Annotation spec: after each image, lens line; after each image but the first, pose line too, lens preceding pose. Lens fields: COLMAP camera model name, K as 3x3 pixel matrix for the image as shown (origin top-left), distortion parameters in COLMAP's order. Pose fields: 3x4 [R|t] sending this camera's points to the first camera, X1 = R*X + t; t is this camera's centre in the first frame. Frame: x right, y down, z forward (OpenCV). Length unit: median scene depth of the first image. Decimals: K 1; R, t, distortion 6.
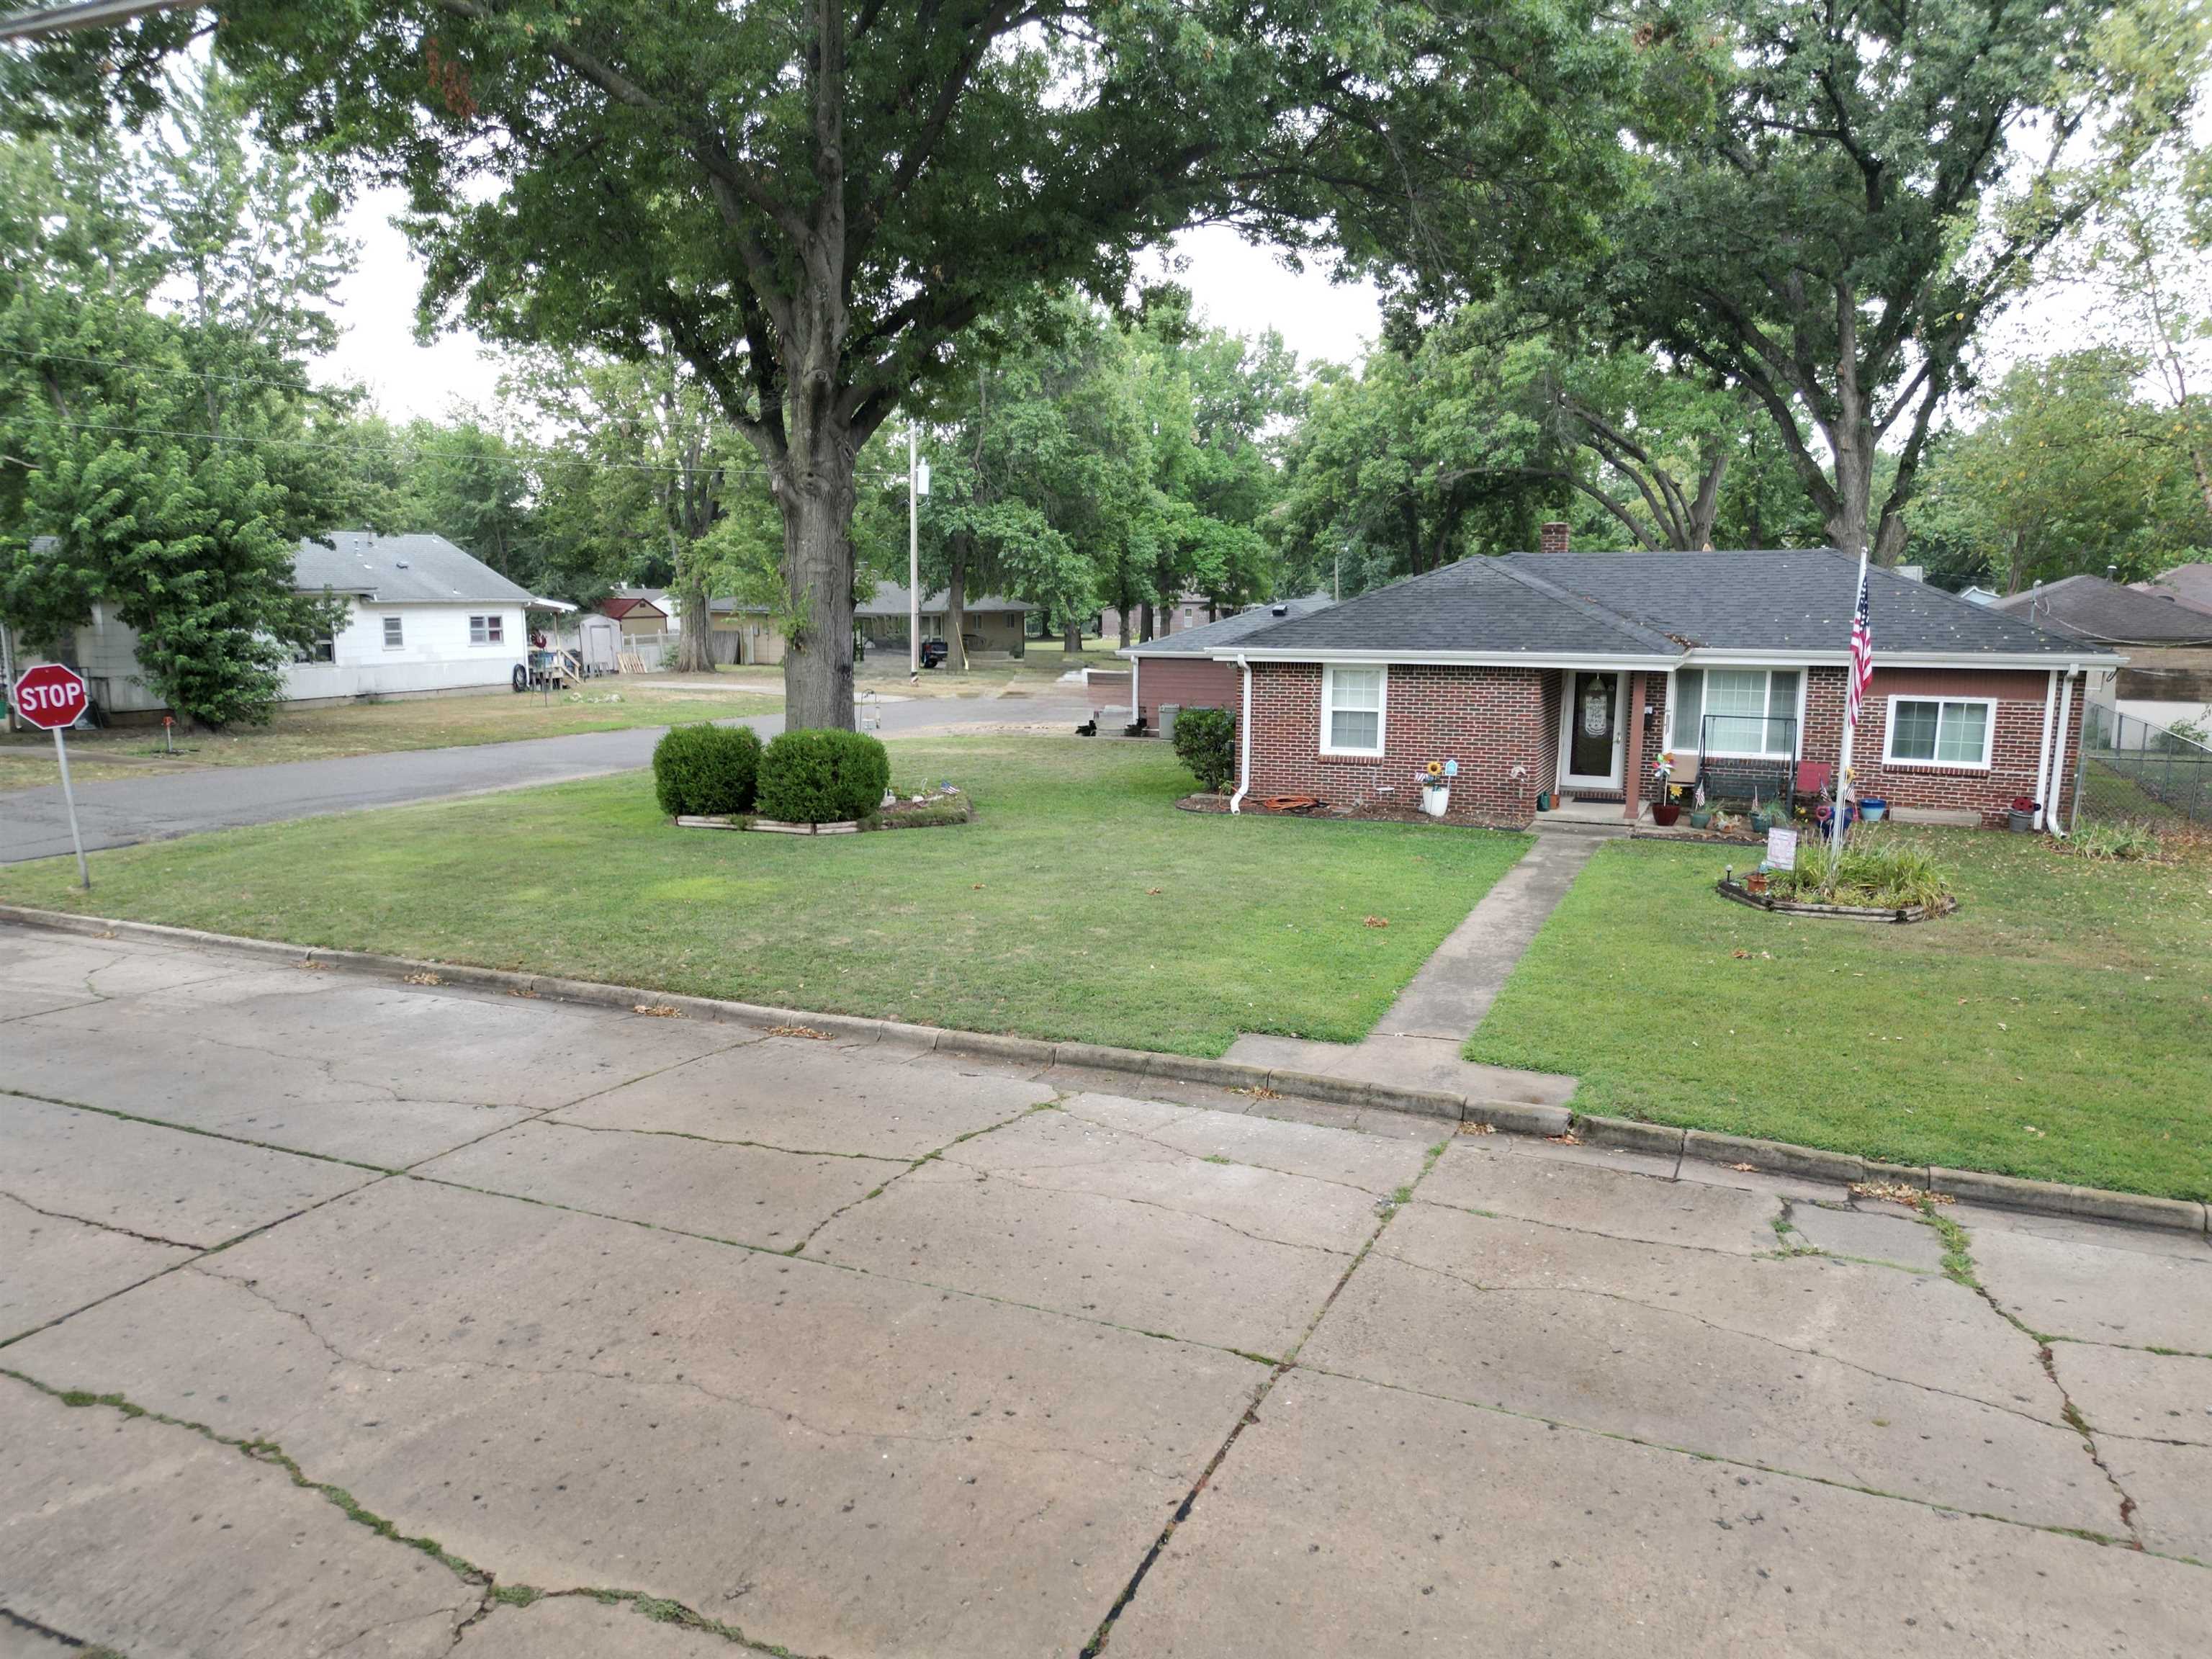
lens RADIAL K [[1539.9, 0, 1114.3], [0, 1539.9, 845.0], [0, 0, 1]] dist [0.056466, -0.031755]
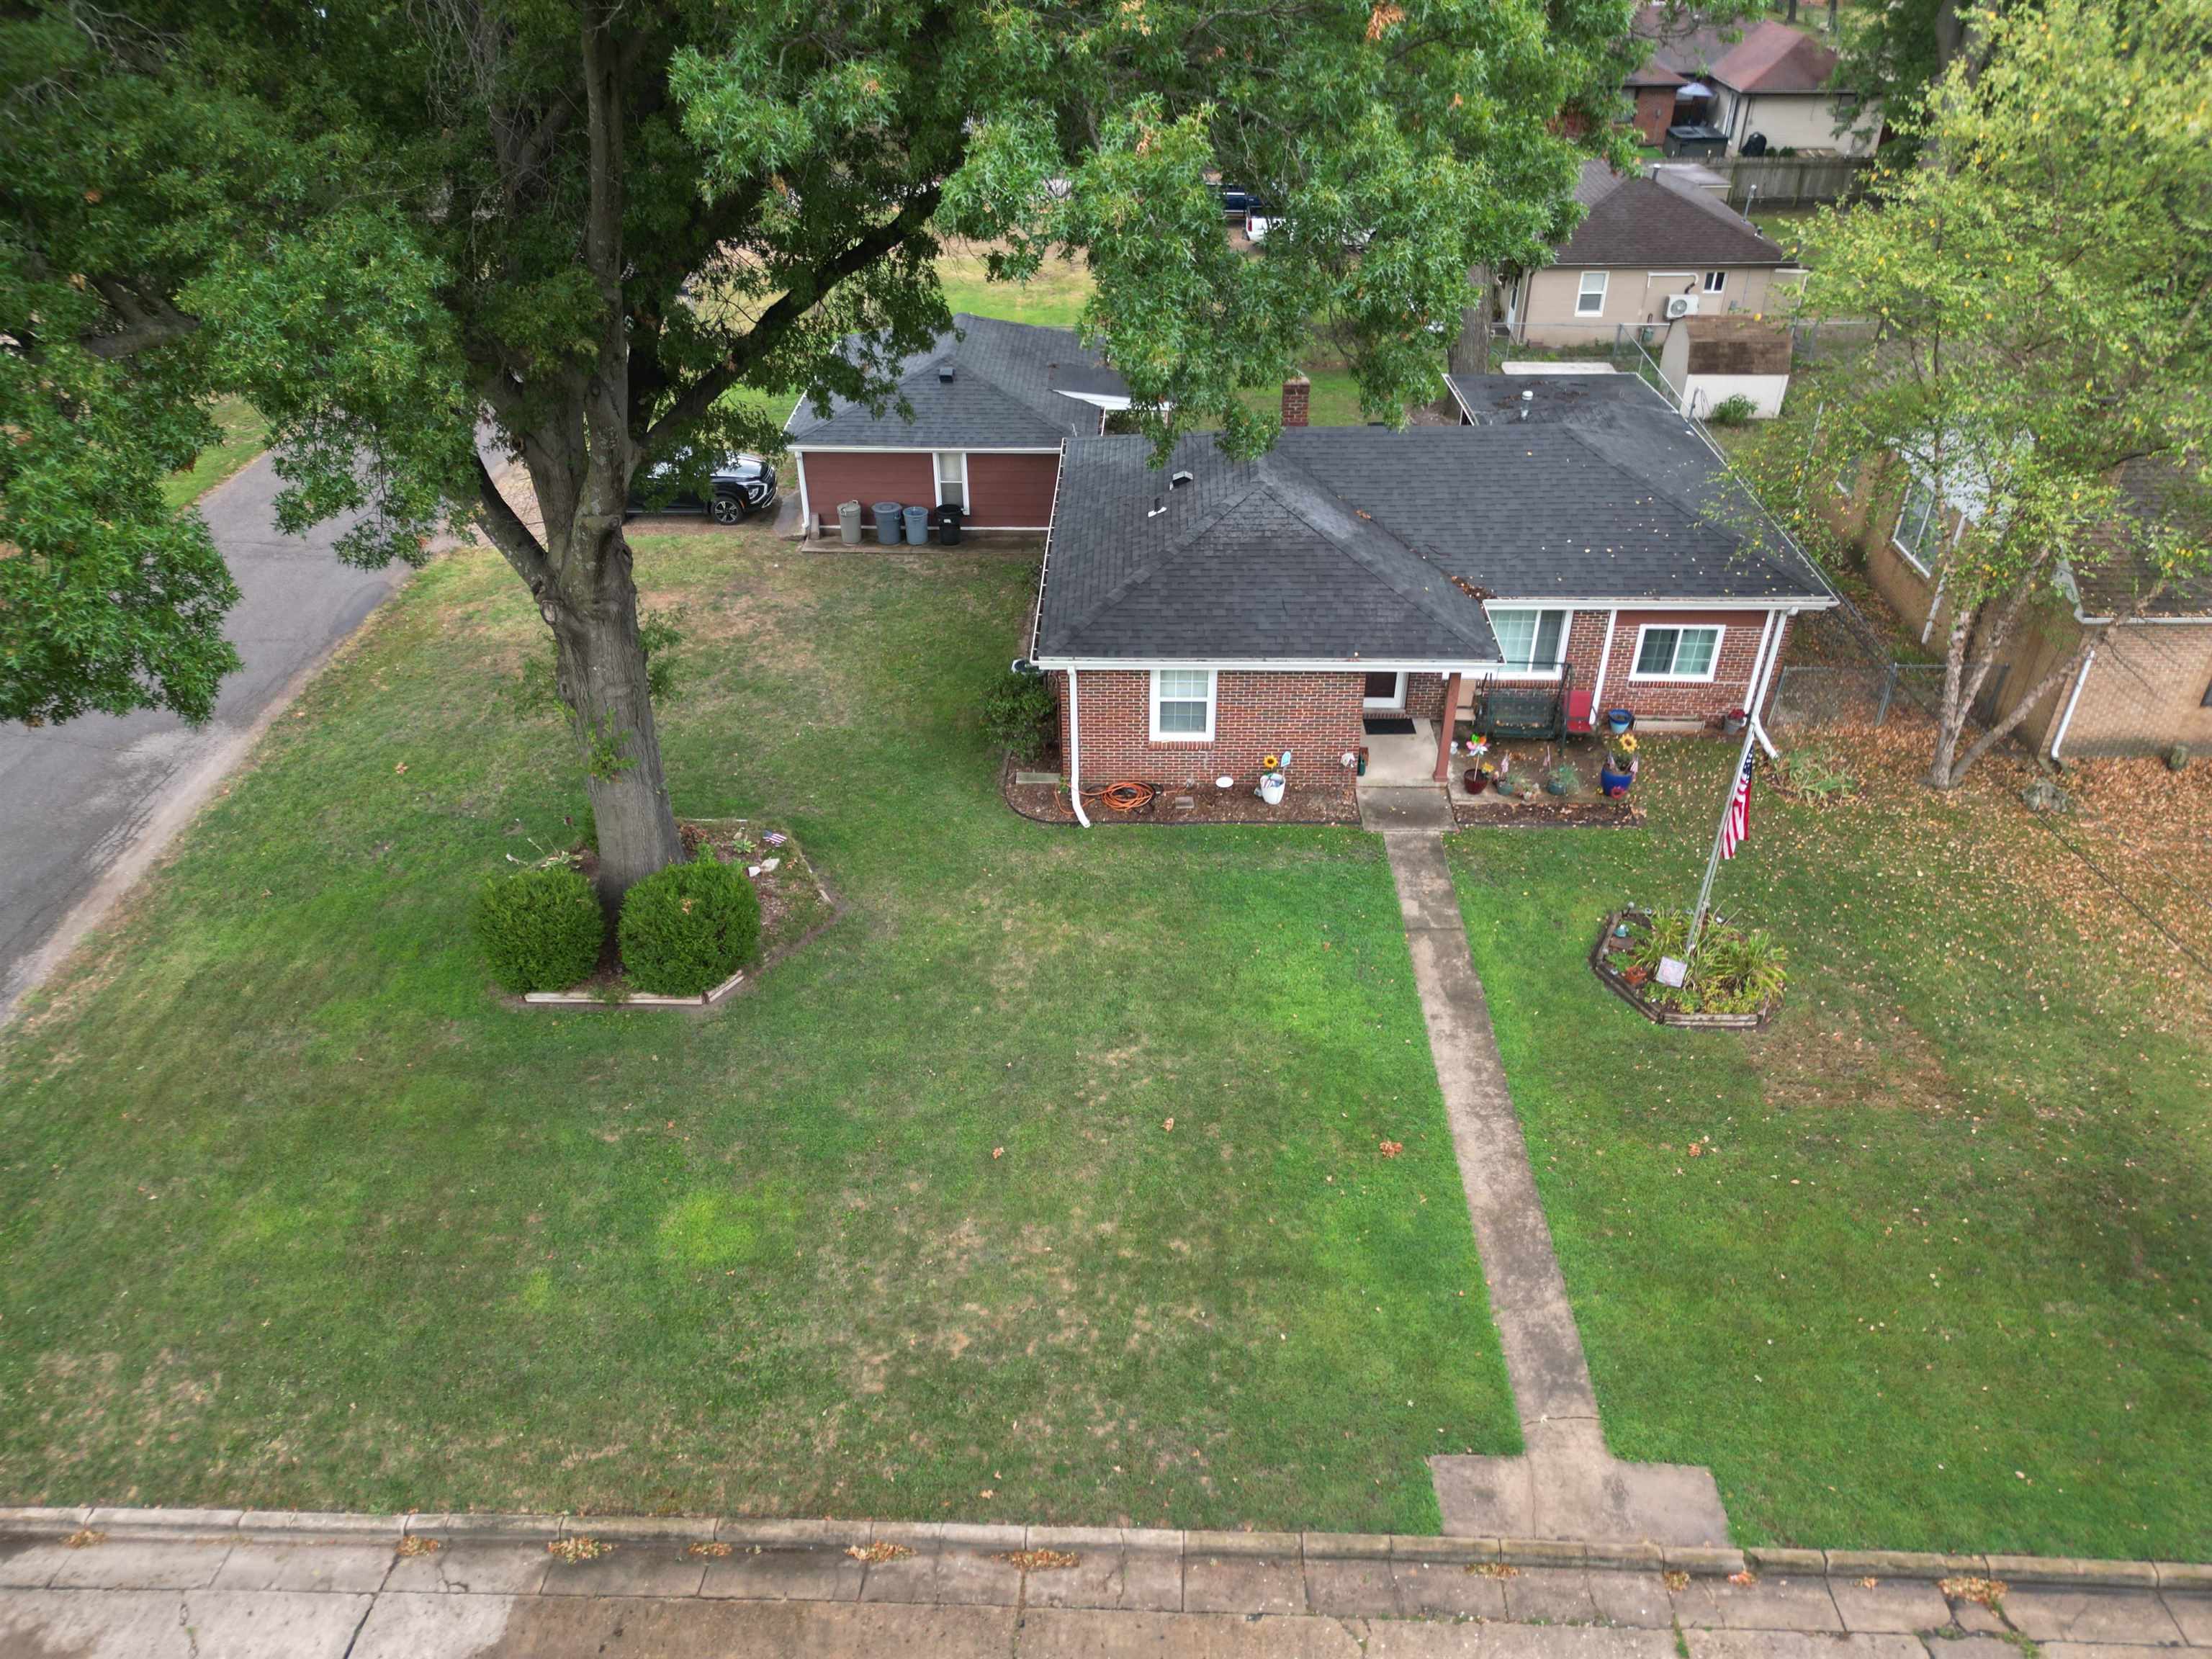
lens RADIAL K [[1539.9, 0, 1119.9], [0, 1539.9, 836.9], [0, 0, 1]] dist [0.056466, -0.031755]
pose [[0.926657, -0.220150, 0.304697, -0.221816], [0.074976, 0.902521, 0.424069, -0.467713], [-0.368355, -0.370122, 0.852833, 0.141976]]
